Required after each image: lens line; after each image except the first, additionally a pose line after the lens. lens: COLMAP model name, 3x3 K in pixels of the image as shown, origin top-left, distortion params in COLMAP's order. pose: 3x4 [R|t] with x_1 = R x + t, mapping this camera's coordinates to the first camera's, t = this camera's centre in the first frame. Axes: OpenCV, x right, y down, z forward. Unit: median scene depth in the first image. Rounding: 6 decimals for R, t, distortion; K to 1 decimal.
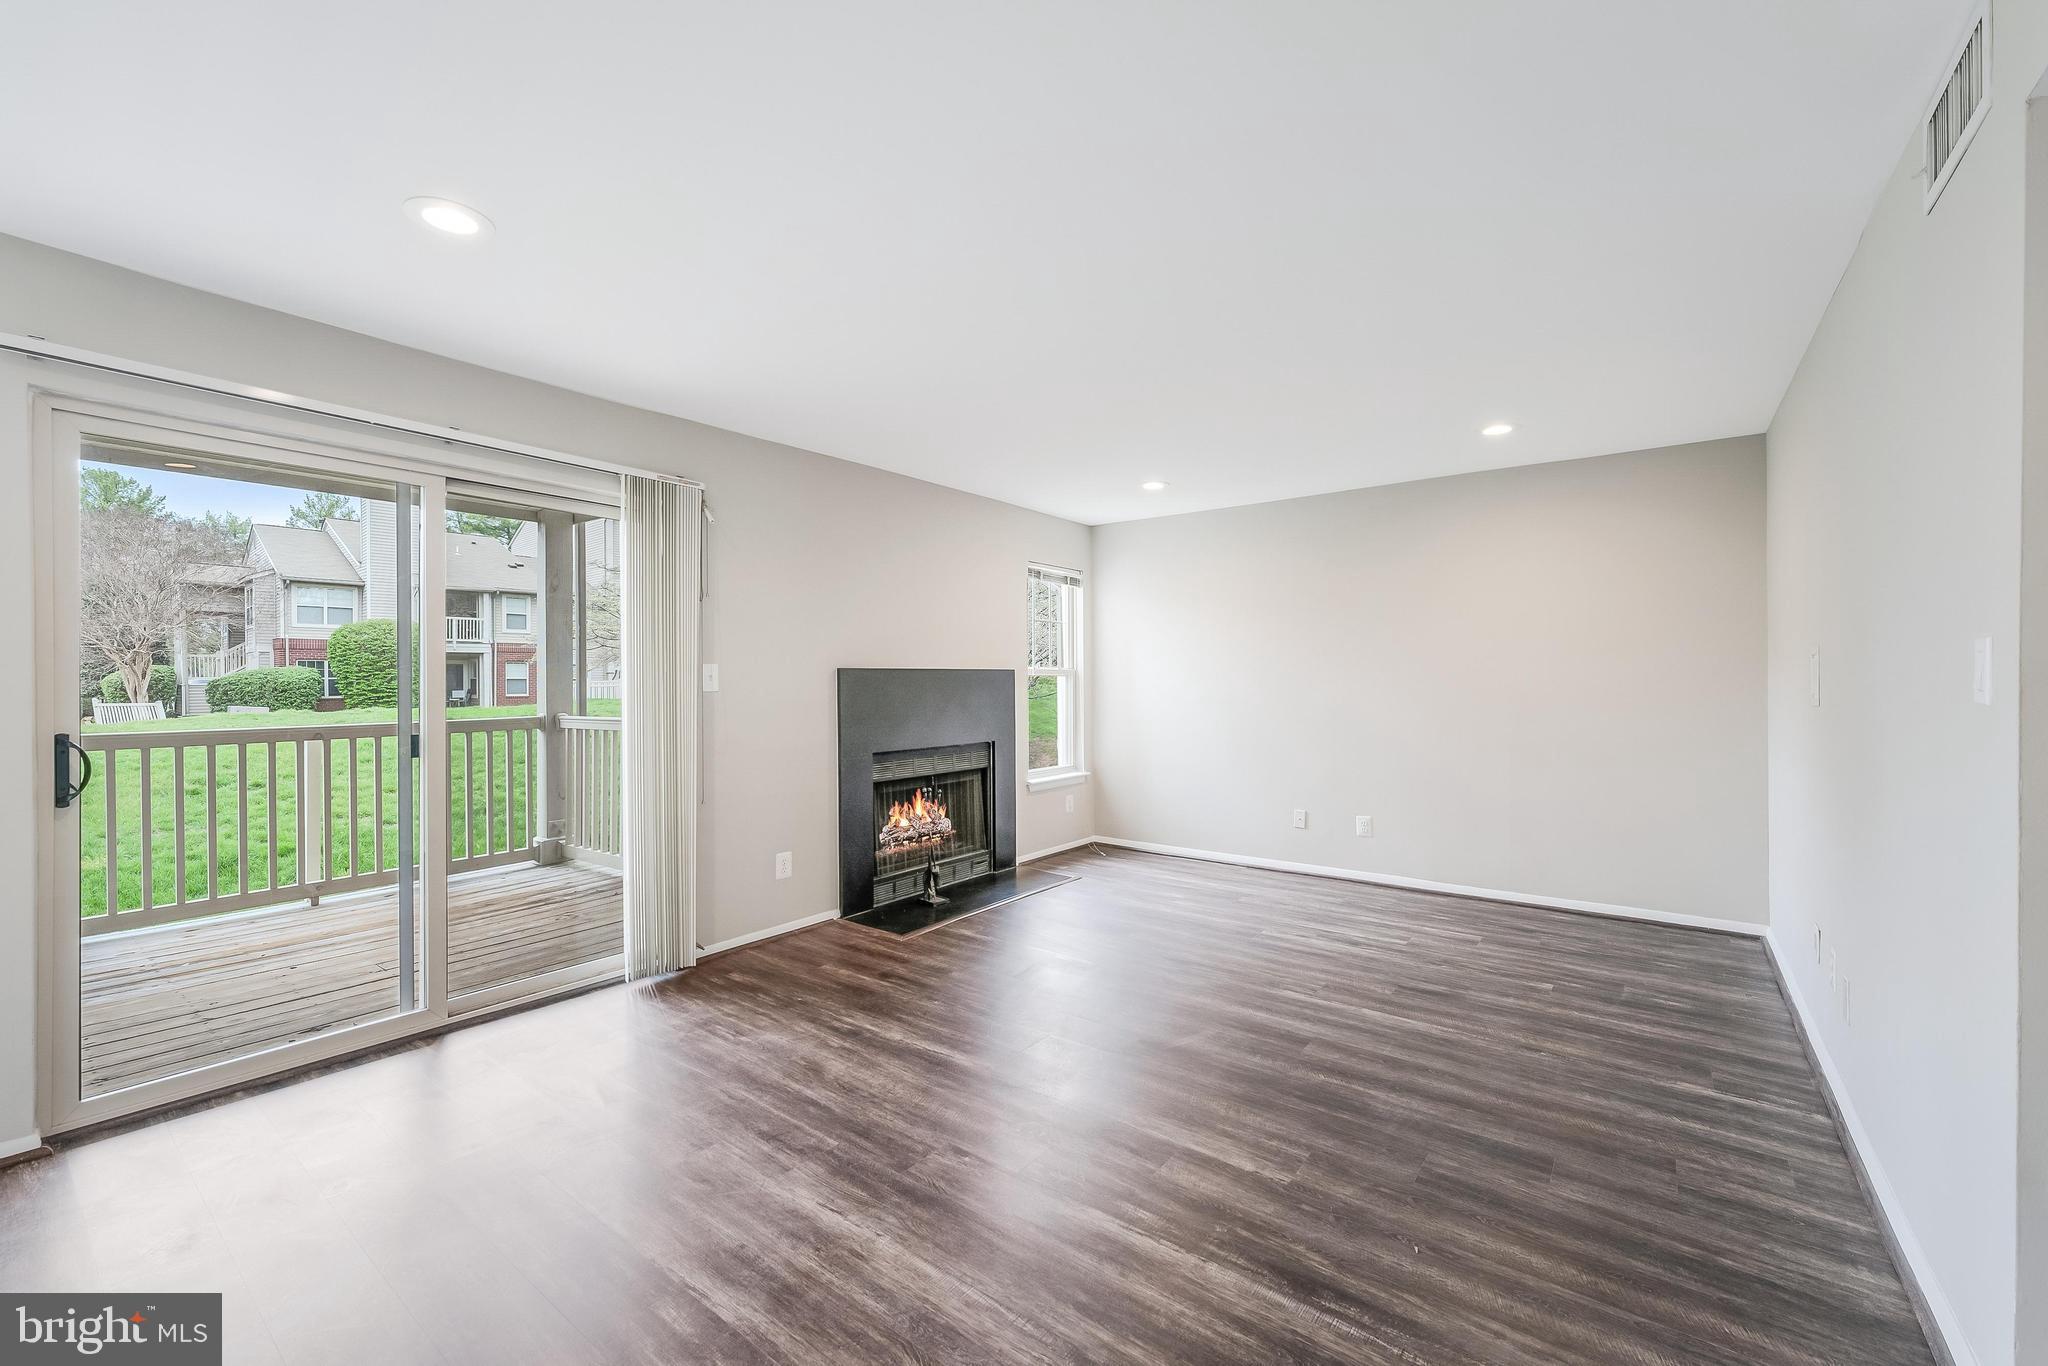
lens RADIAL K [[822.7, 0, 1028.1], [0, 822.7, 681.4], [0, 0, 1]] dist [0.005956, -0.002217]
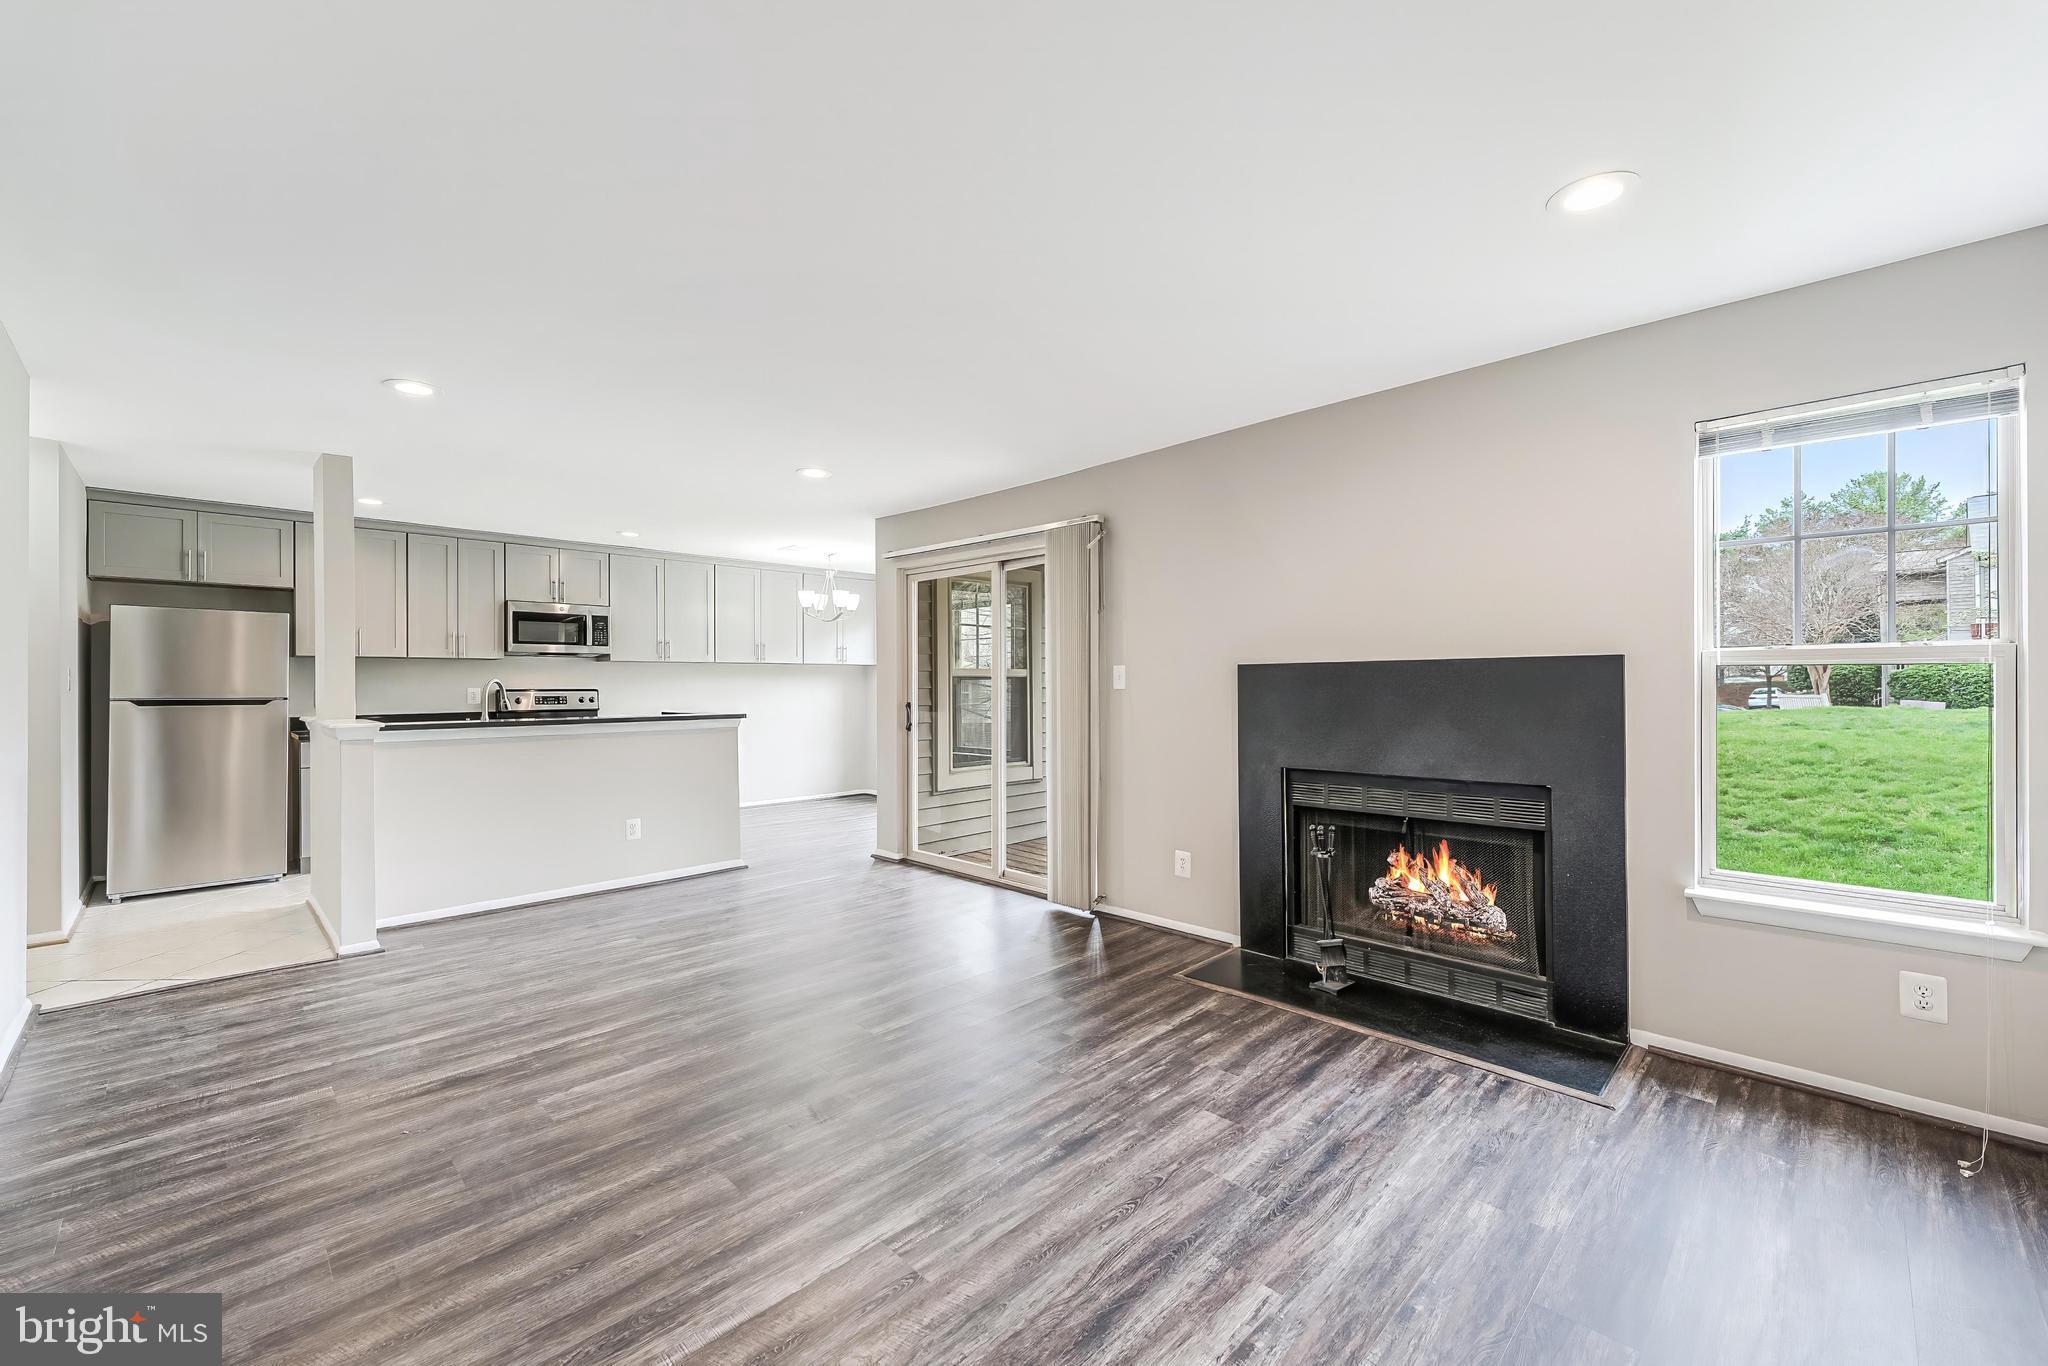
lens RADIAL K [[822.7, 0, 1032.0], [0, 822.7, 678.5], [0, 0, 1]] dist [0.005956, -0.002217]
pose [[-0.126142, -0.000220, -0.992012, 0.552470], [0.006120, 0.999981, -0.001000, -0.001723], [0.991993, -0.006197, -0.126138, 0.728070]]
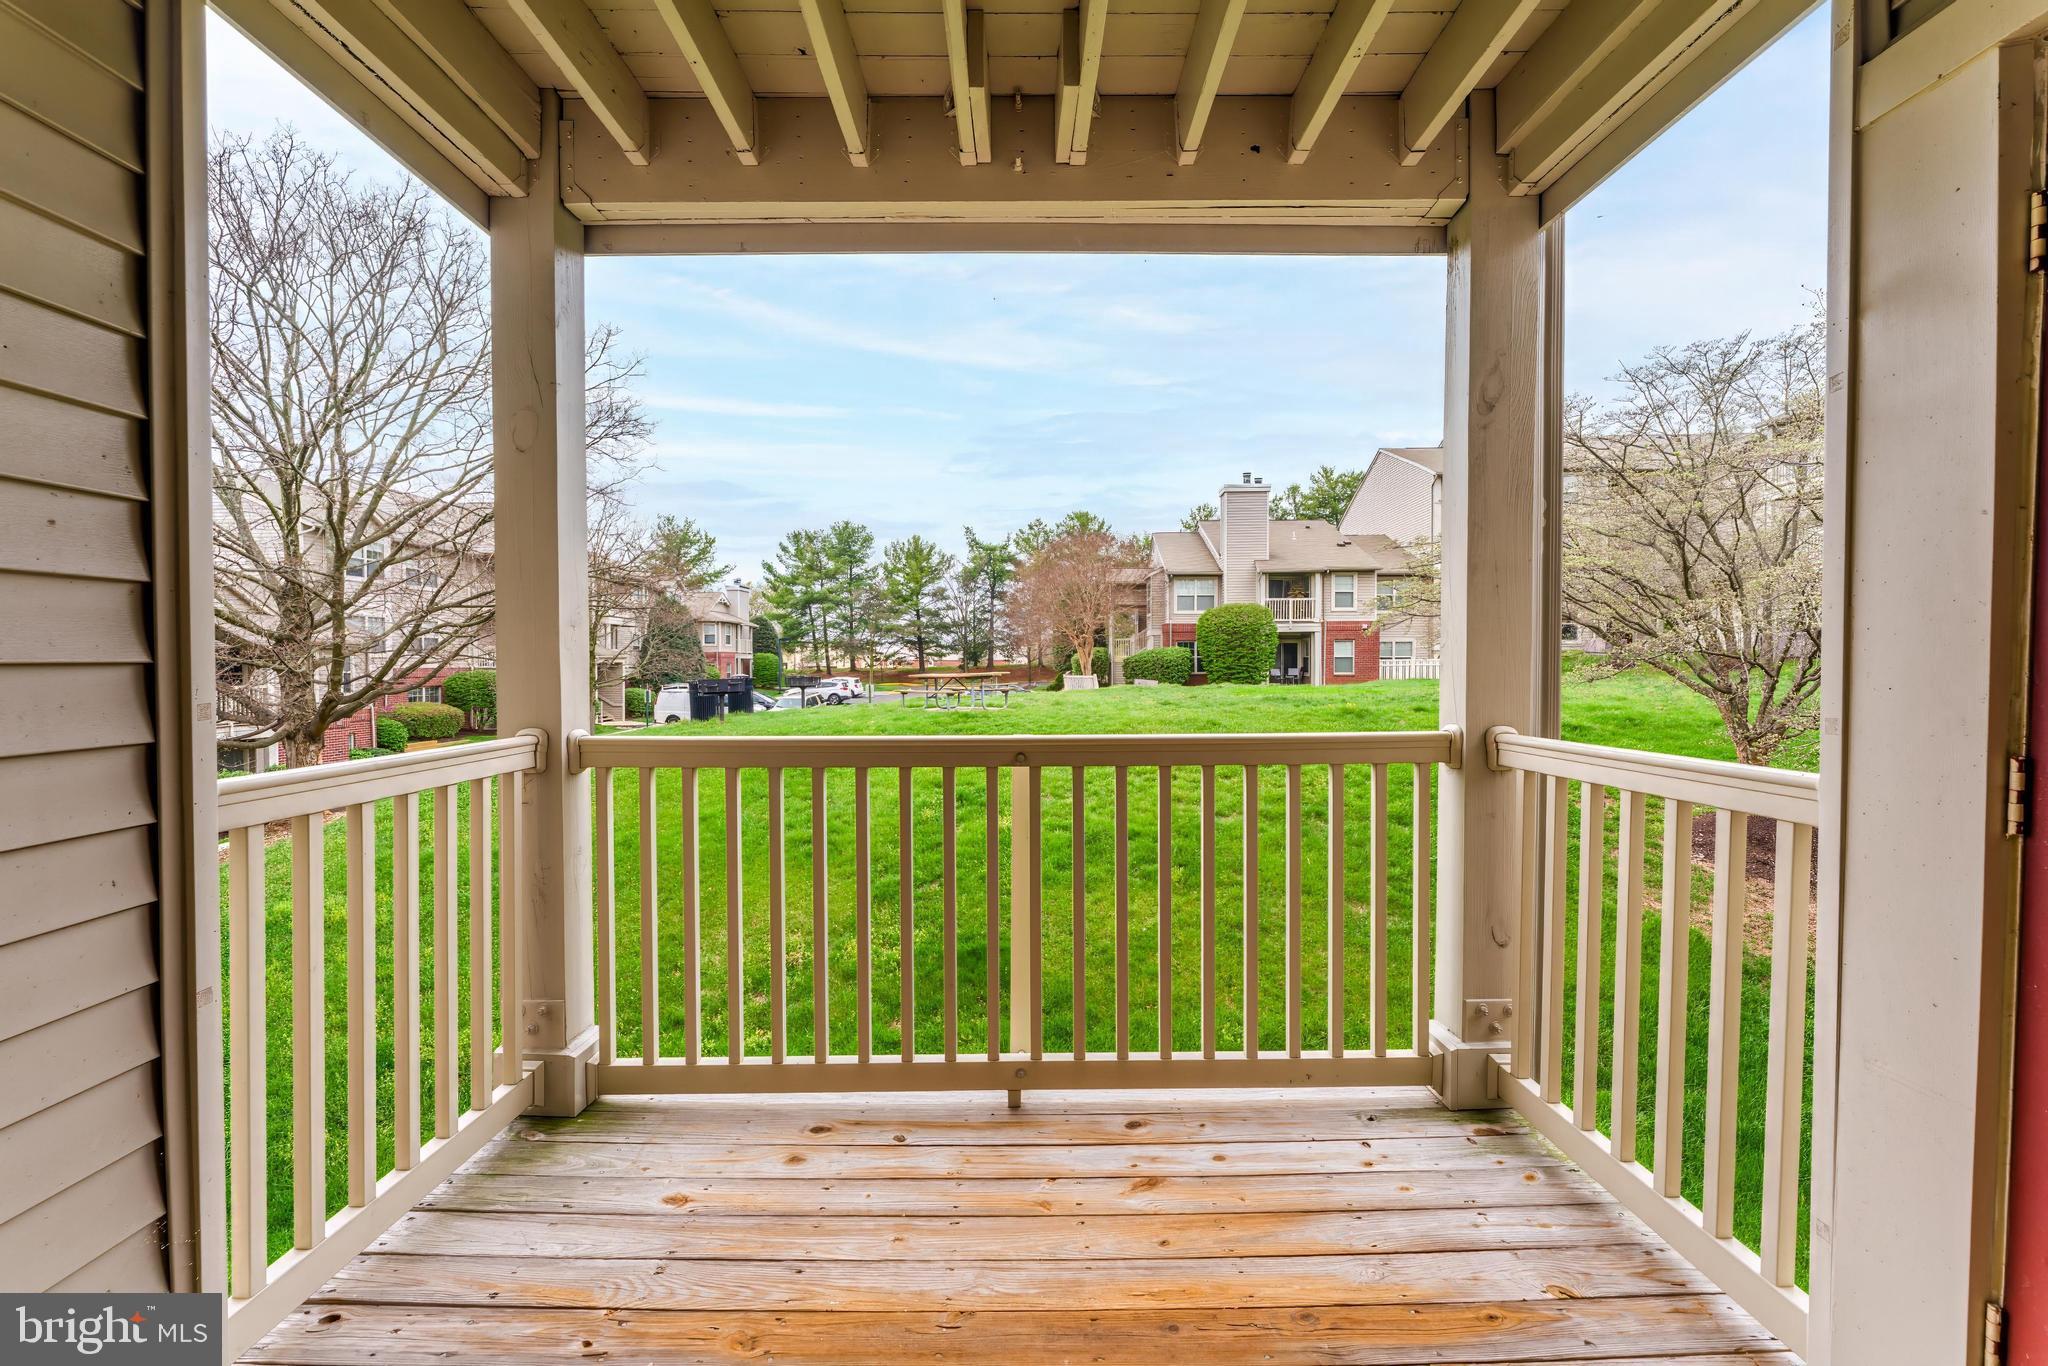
lens RADIAL K [[822.7, 0, 1027.4], [0, 822.7, 678.6], [0, 0, 1]] dist [0.005956, -0.002217]
pose [[0.606964, 0.019900, -0.794480, -0.451039], [-0.003197, 0.999740, 0.022599, 0.008792], [0.794723, -0.011177, 0.606870, 0.672357]]
